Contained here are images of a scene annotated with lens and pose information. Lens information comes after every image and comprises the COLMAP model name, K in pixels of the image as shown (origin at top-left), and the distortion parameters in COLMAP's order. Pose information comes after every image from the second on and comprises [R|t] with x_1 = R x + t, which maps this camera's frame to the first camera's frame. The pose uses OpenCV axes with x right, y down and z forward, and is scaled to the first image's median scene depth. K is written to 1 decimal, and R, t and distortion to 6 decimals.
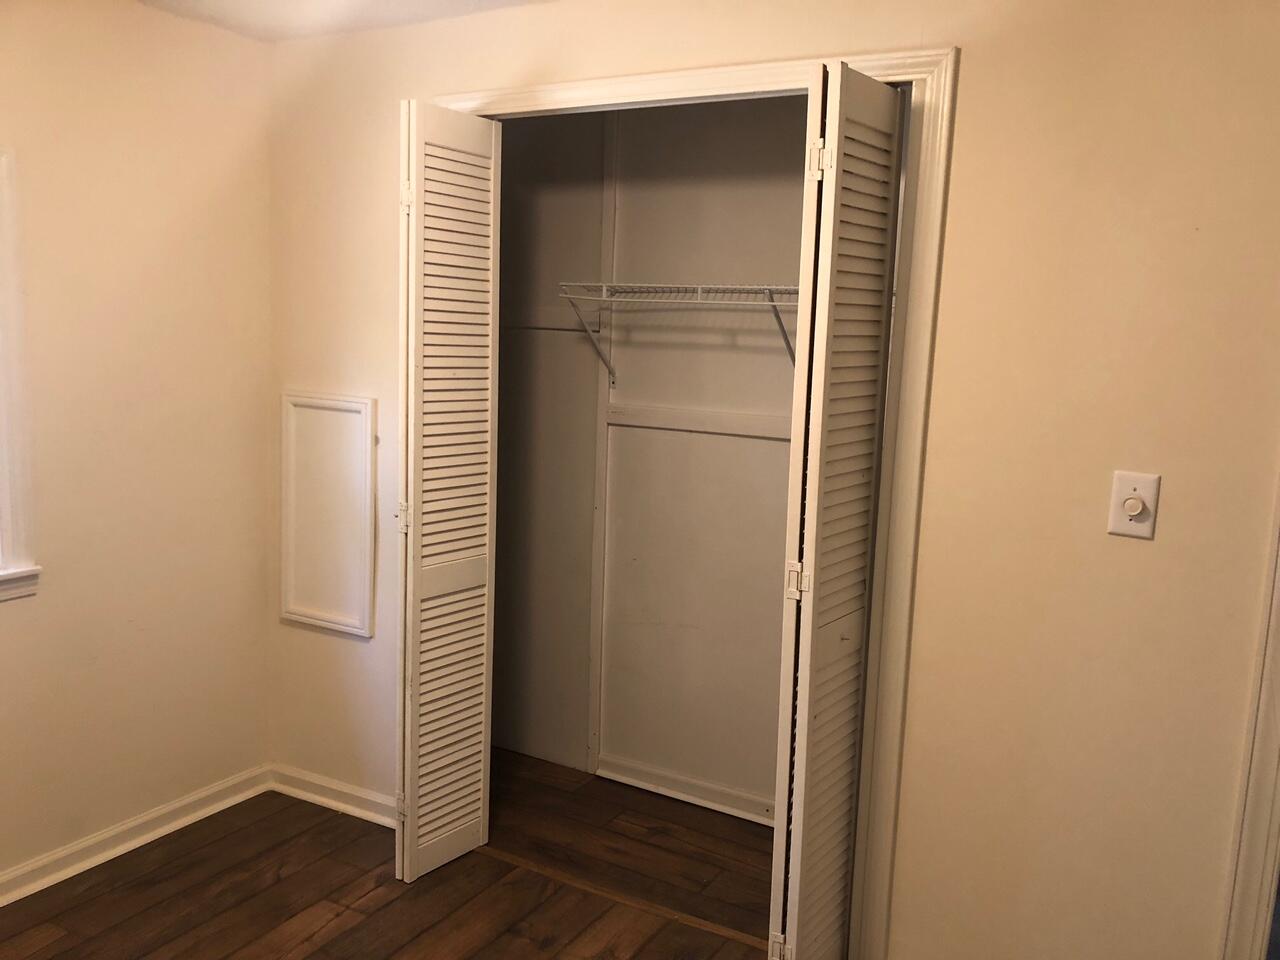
lens RADIAL K [[1028.6, 0, 639.6], [0, 1028.6, 484.4], [0, 0, 1]] dist [-0.003279, 0.001908]
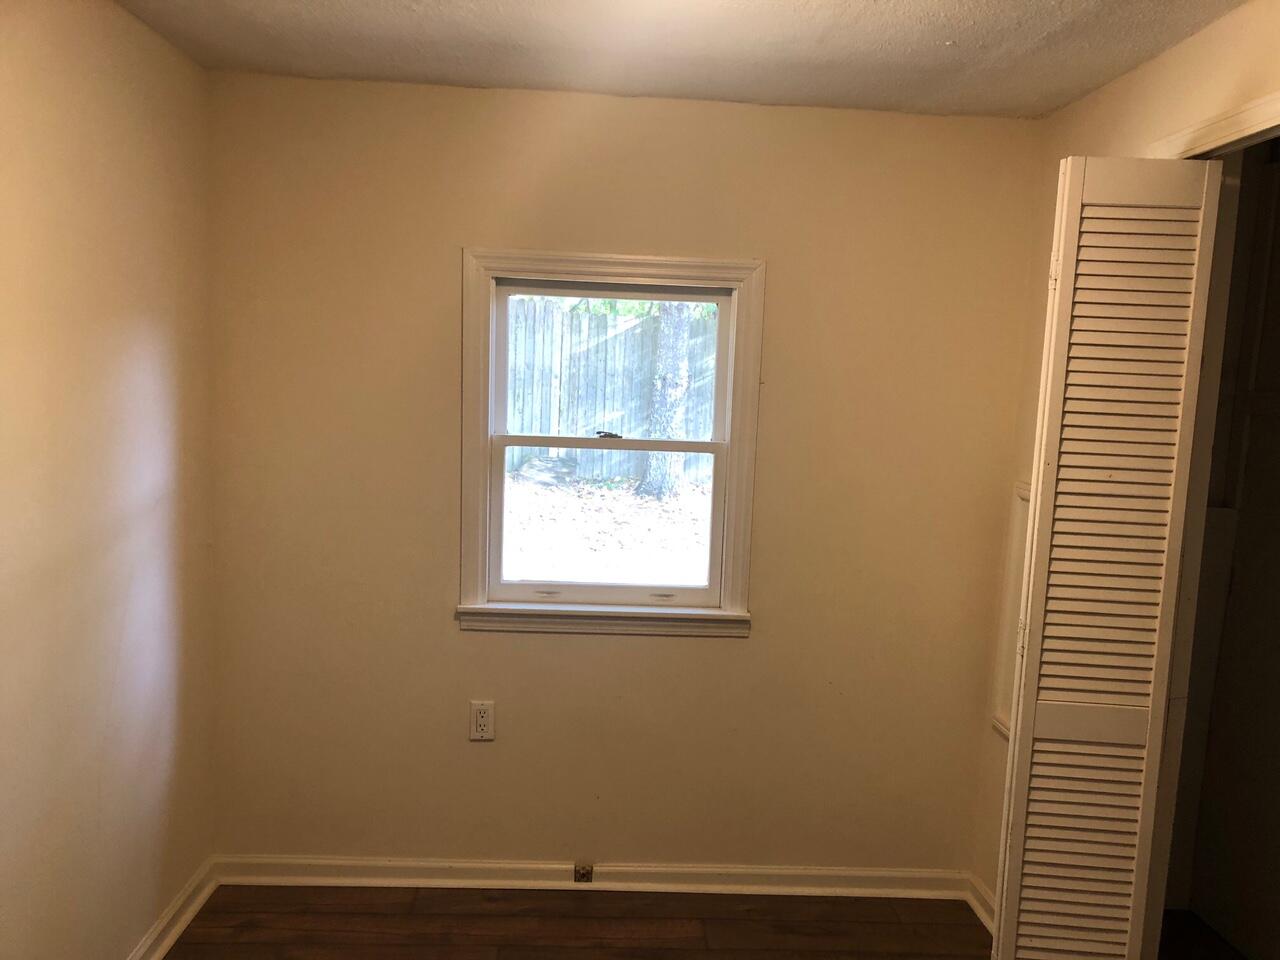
lens RADIAL K [[1028.6, 0, 640.0], [0, 1028.6, 475.9], [0, 0, 1]] dist [-0.003279, 0.001908]
pose [[0.537981, 0.073263, -0.839767, 0.301473], [-0.145336, 0.989359, -0.006793, -0.047008], [0.830334, 0.125703, 0.542904, 0.241682]]
